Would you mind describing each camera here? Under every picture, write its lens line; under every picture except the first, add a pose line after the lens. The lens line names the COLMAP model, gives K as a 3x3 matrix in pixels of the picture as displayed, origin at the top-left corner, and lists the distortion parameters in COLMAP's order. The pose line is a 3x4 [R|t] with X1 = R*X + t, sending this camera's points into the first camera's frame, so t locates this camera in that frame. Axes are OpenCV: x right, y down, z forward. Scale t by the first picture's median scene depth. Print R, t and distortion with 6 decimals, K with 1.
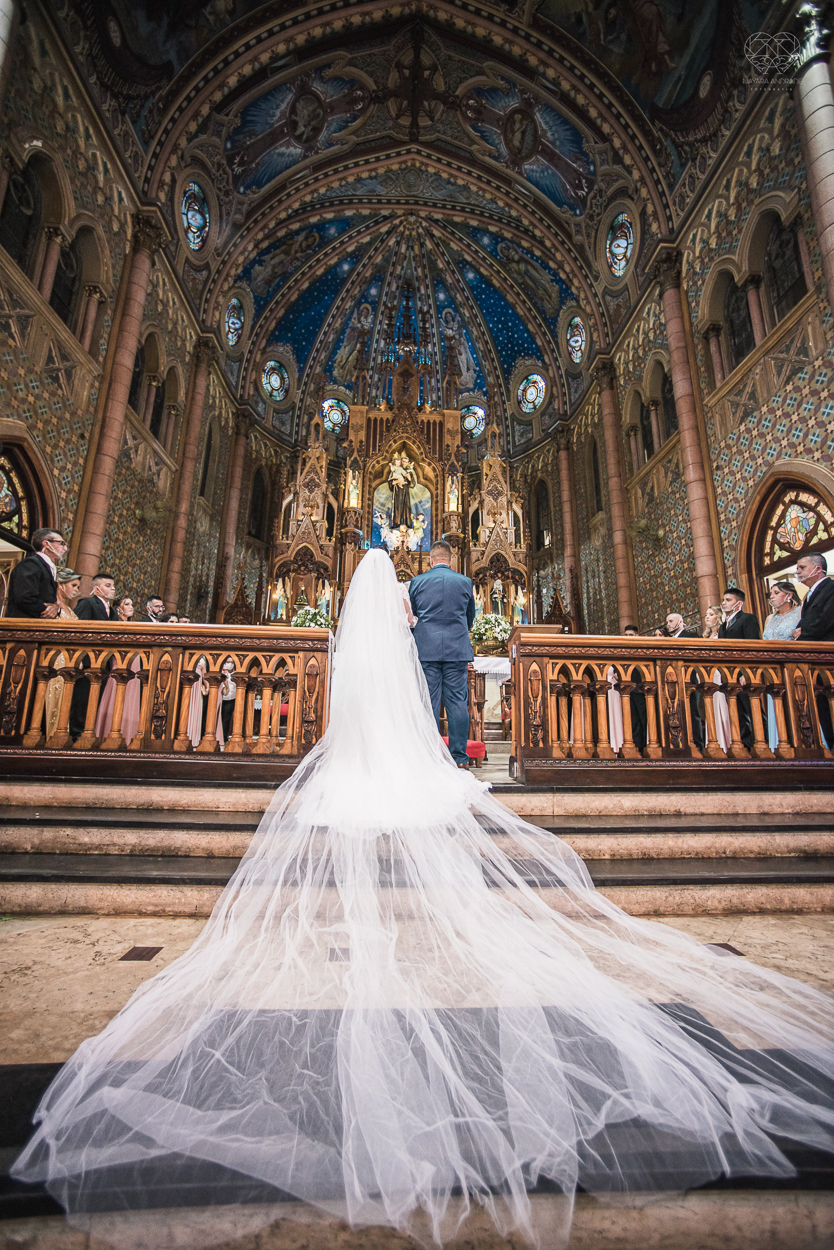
lens RADIAL K [[494.3, 0, 418.1], [0, 494.3, 623.7], [0, 0, 1]] dist [-0.060950, 0.027146]
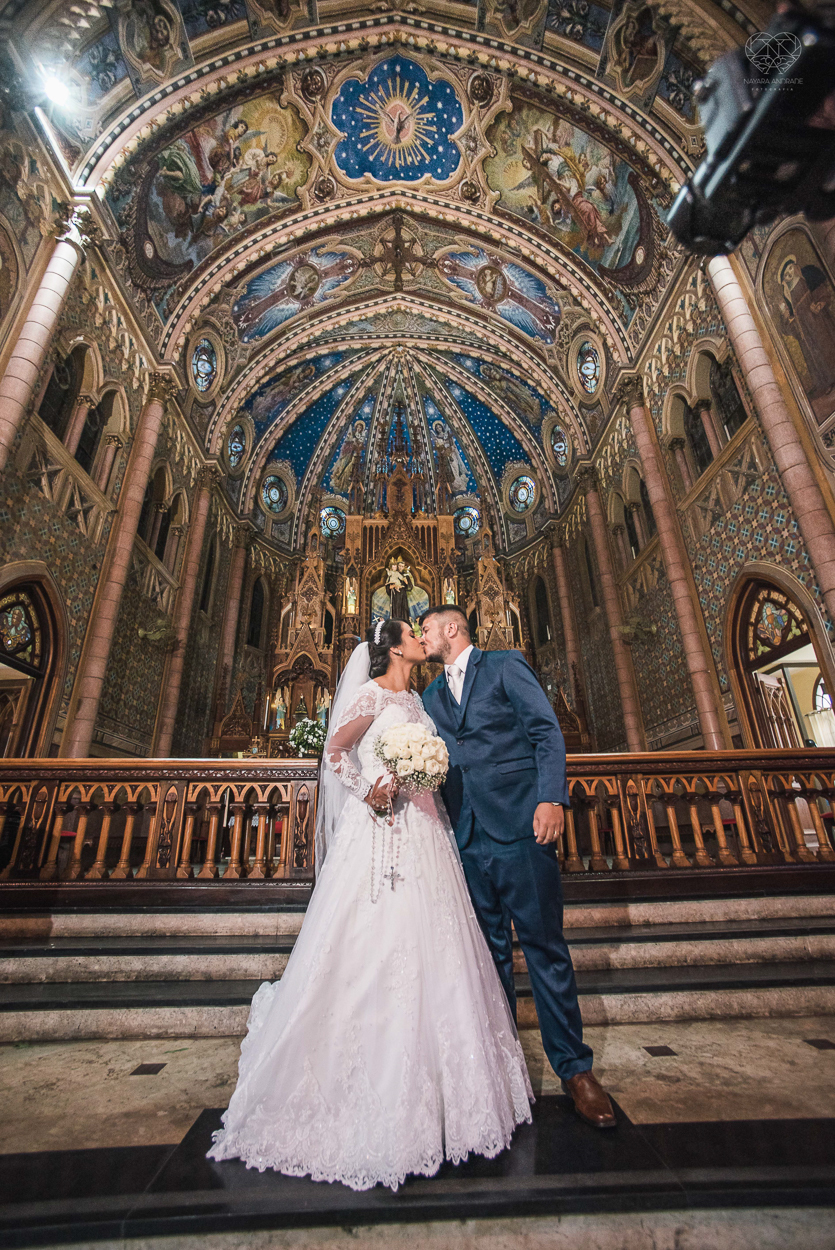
lens RADIAL K [[526.4, 0, 418.7], [0, 526.4, 624.8], [0, 0, 1]] dist [-0.068942, 0.031465]
pose [[0.998975, -0.043733, -0.011657, 0.022857], [0.040950, 0.983043, -0.178743, -0.020204], [0.019276, 0.178083, 0.983827, -0.064804]]
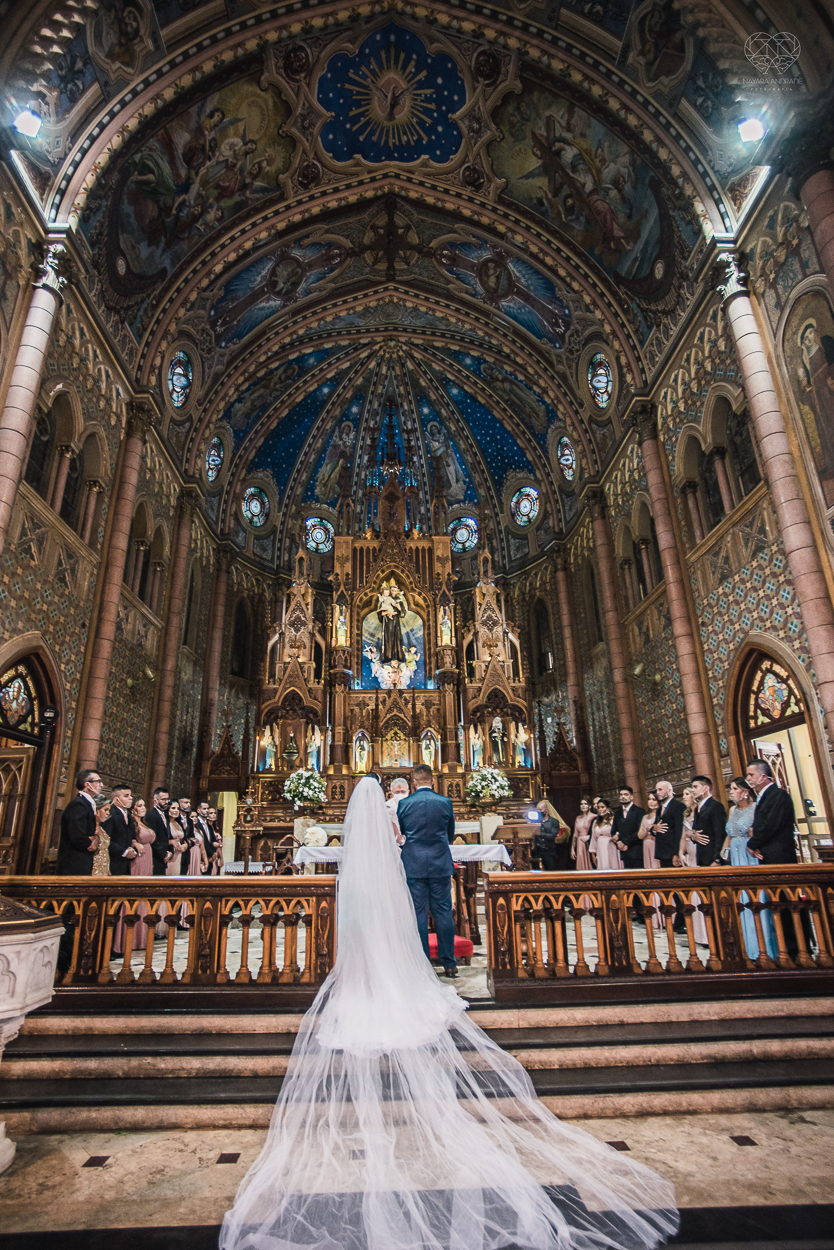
lens RADIAL K [[585.8, 0, 404.4], [0, 585.8, 662.6], [0, 0, 1]] dist [-0.065149, 0.030749]
pose [[0.998993, -0.040374, -0.019573, 0.013749], [0.038370, 0.994857, -0.093745, -0.116776], [0.023257, 0.092899, 0.995404, -0.157124]]
